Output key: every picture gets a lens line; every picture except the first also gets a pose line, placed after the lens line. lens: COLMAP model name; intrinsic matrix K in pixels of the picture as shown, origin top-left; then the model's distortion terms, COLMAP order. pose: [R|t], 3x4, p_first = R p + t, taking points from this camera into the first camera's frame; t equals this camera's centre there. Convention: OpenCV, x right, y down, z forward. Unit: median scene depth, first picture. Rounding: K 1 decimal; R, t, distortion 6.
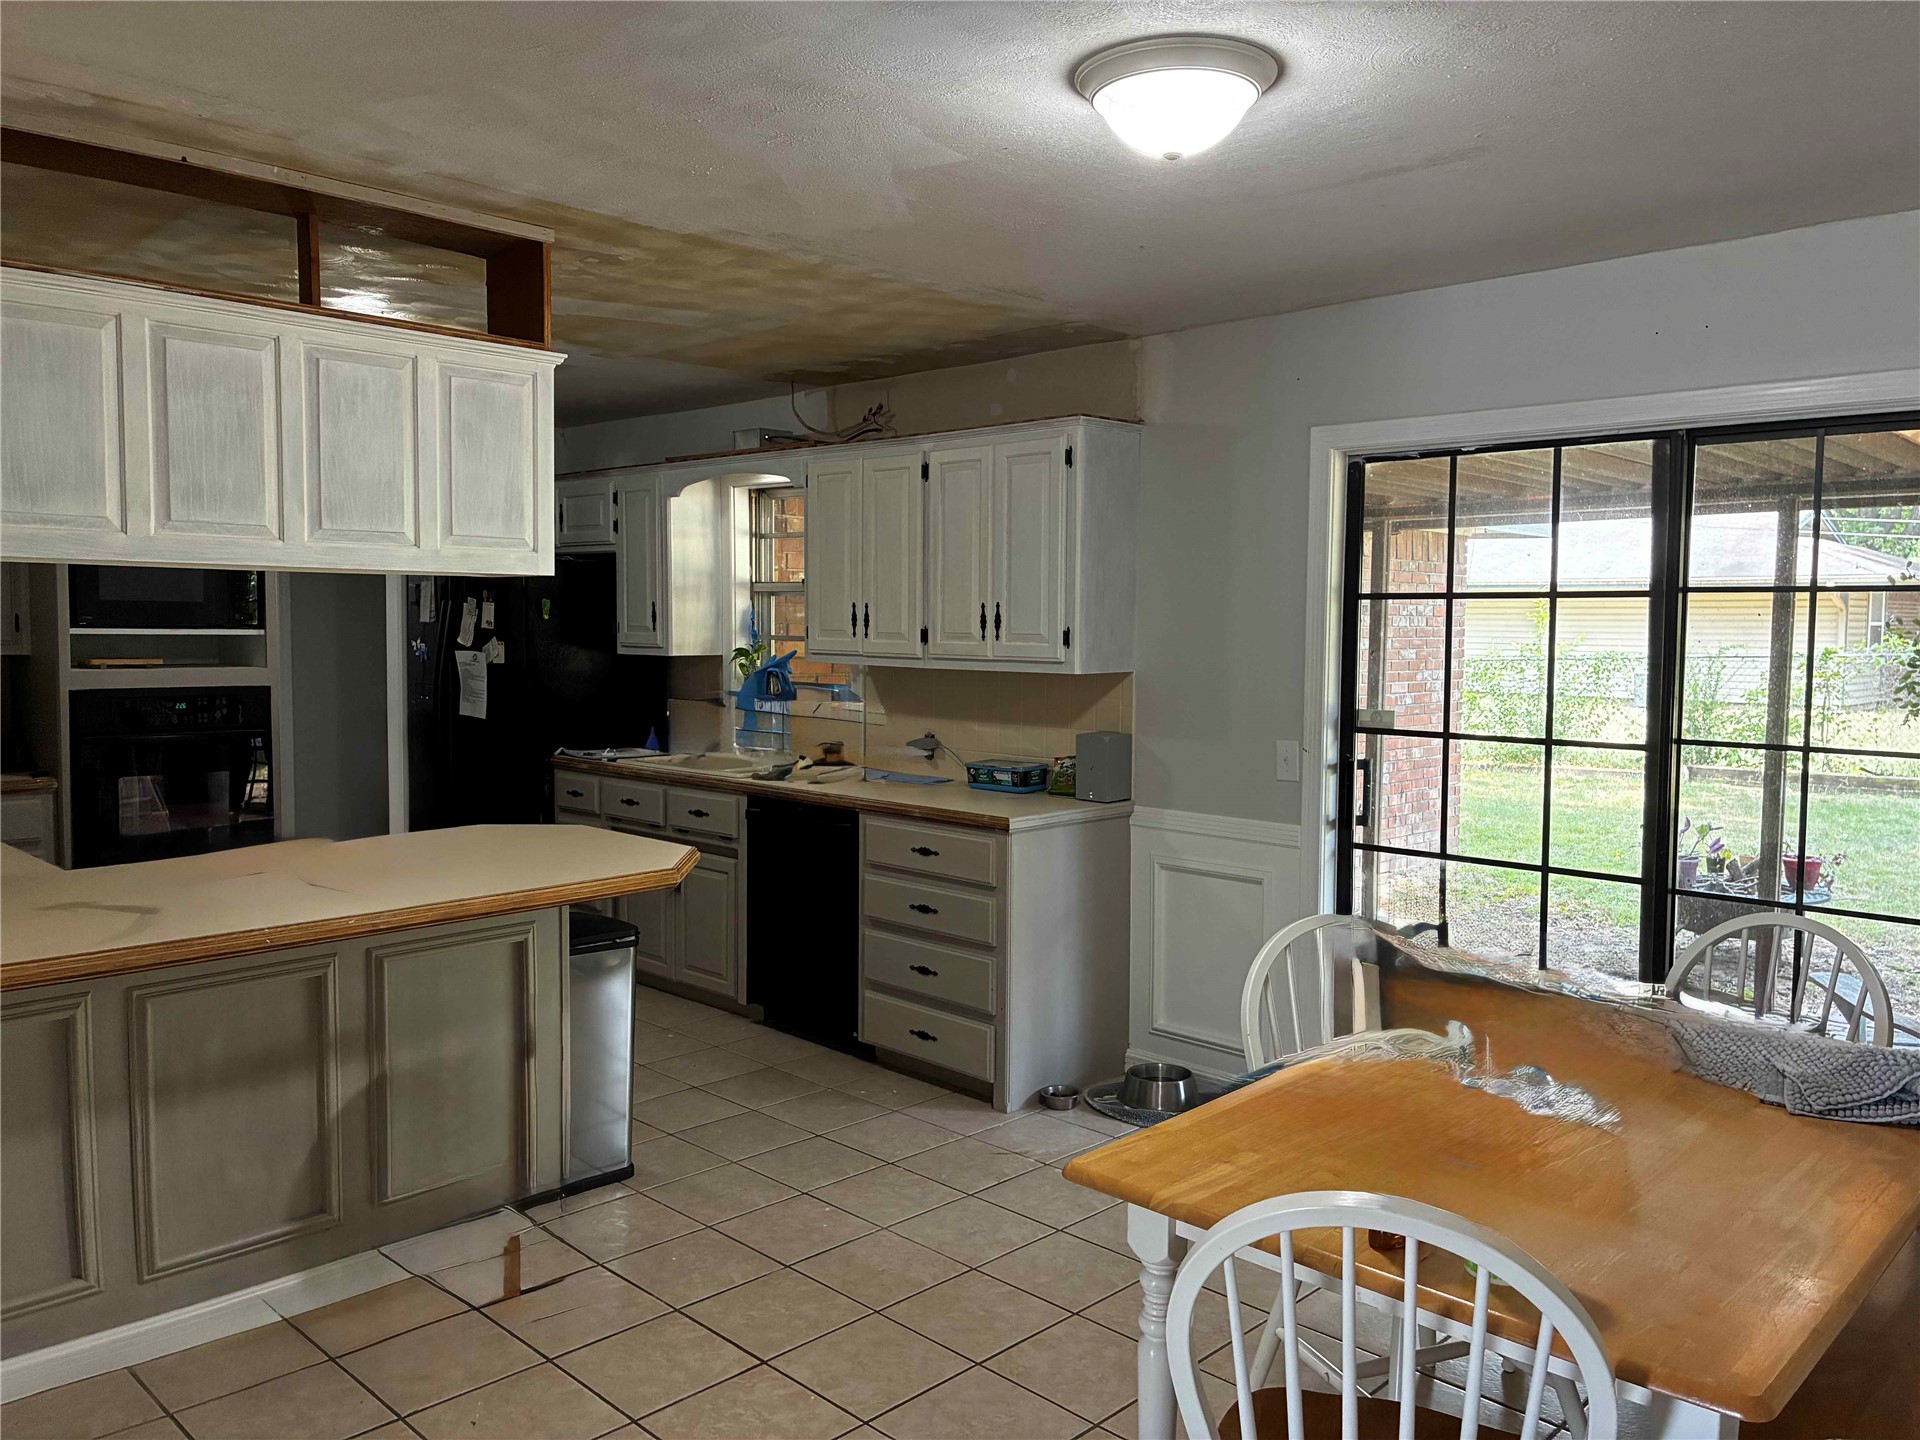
lens RADIAL K [[1448.9, 0, 947.6], [0, 1448.9, 712.7], [0, 0, 1]] dist [0.062873, -0.074300]
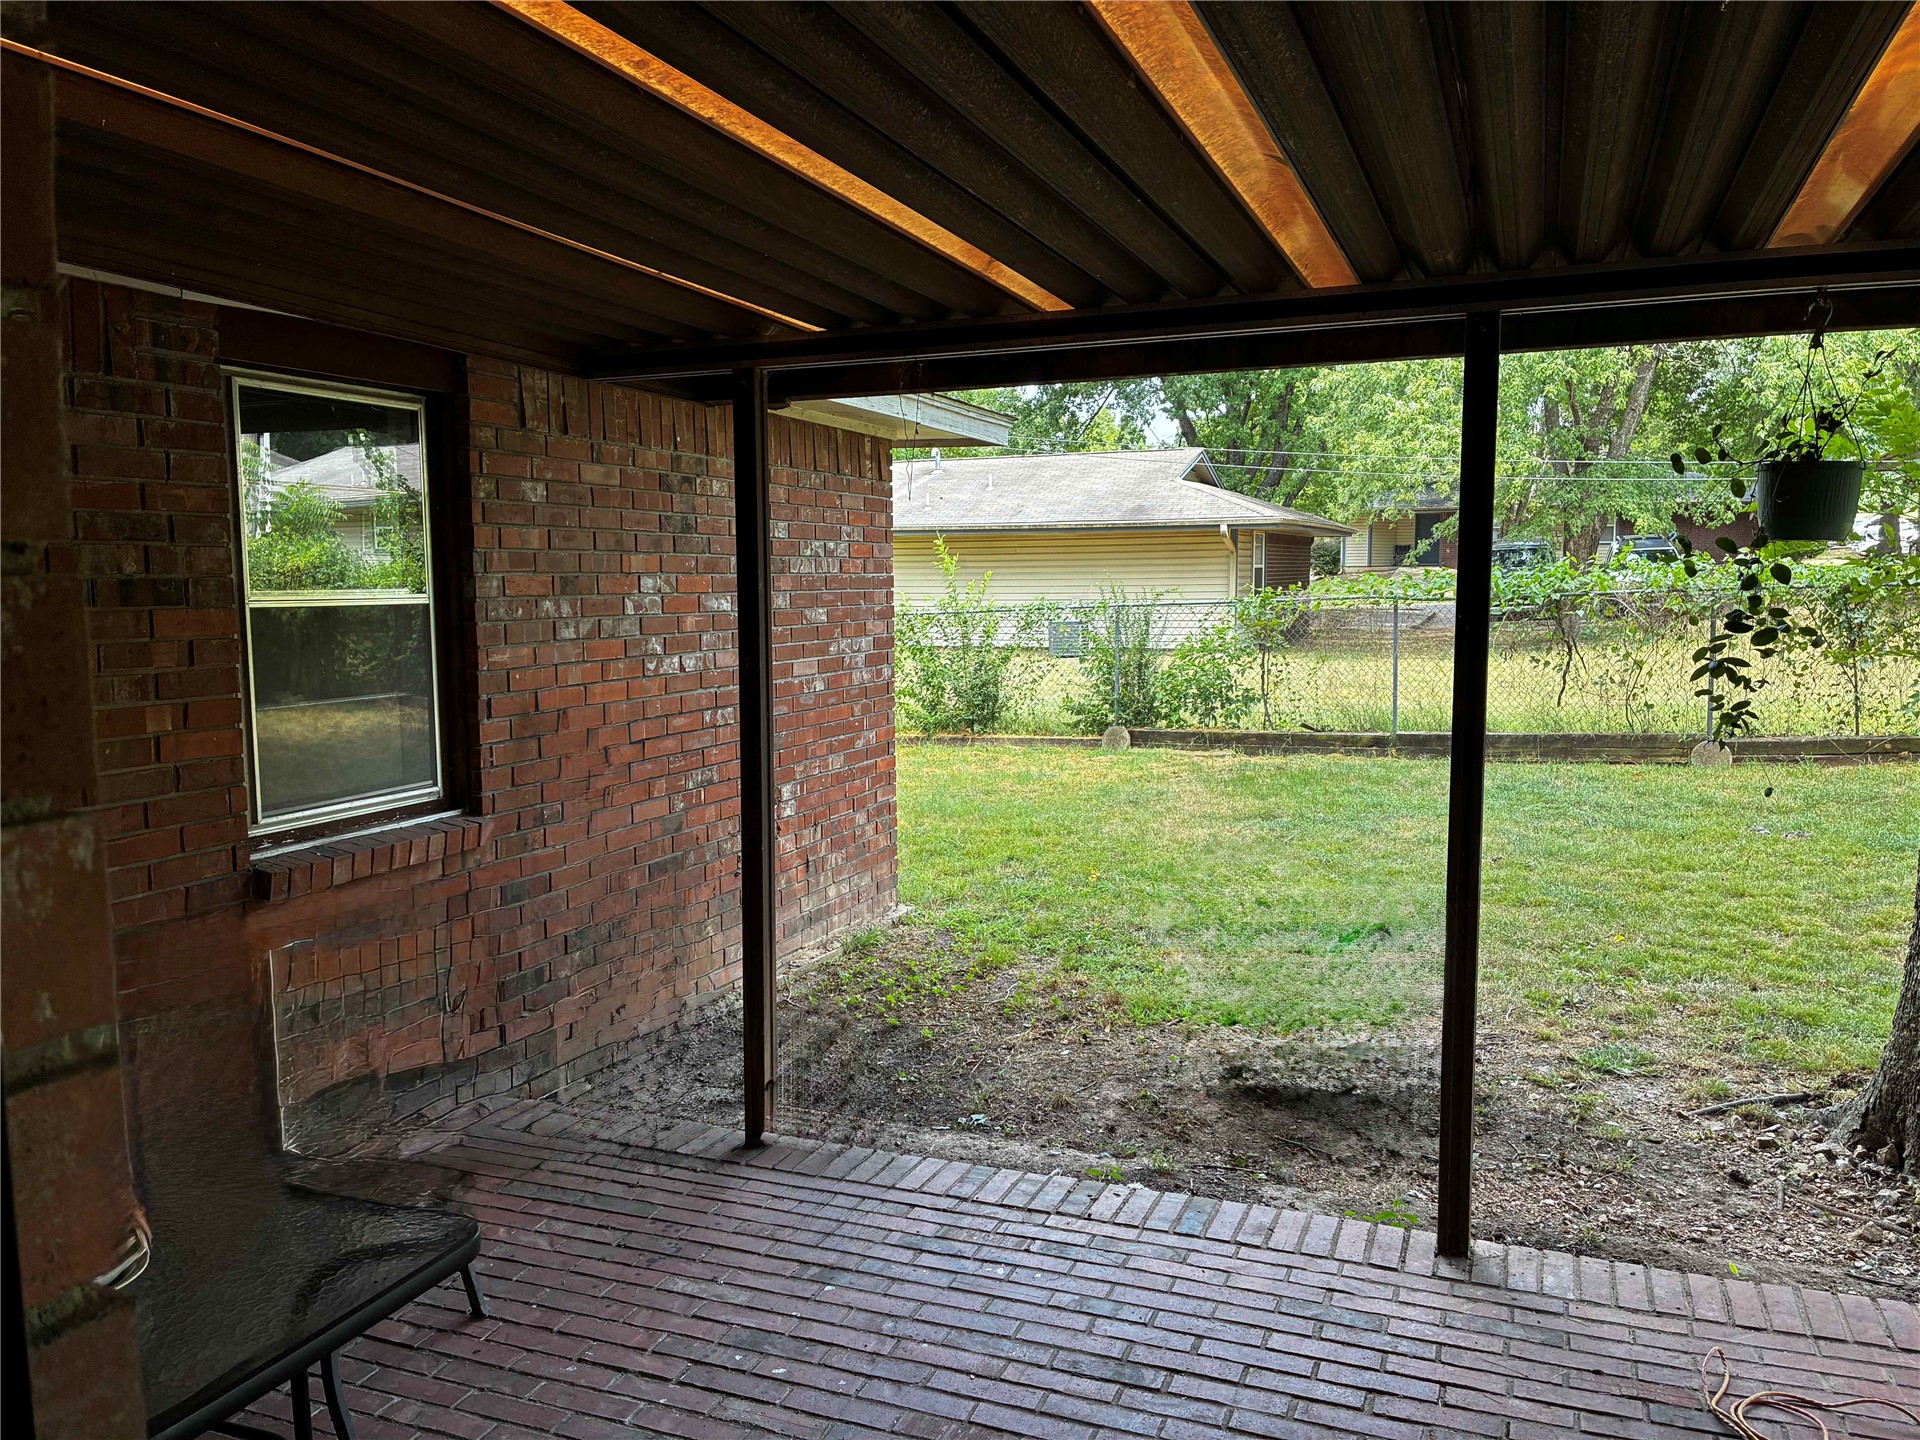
lens RADIAL K [[1448.9, 0, 943.6], [0, 1448.9, 707.6], [0, 0, 1]] dist [0.062873, -0.074300]
pose [[0.926051, -0.050578, 0.373993, 0.303270], [0.039930, 0.998548, 0.036170, -0.049281], [-0.375279, -0.018562, 0.926726, 0.918952]]
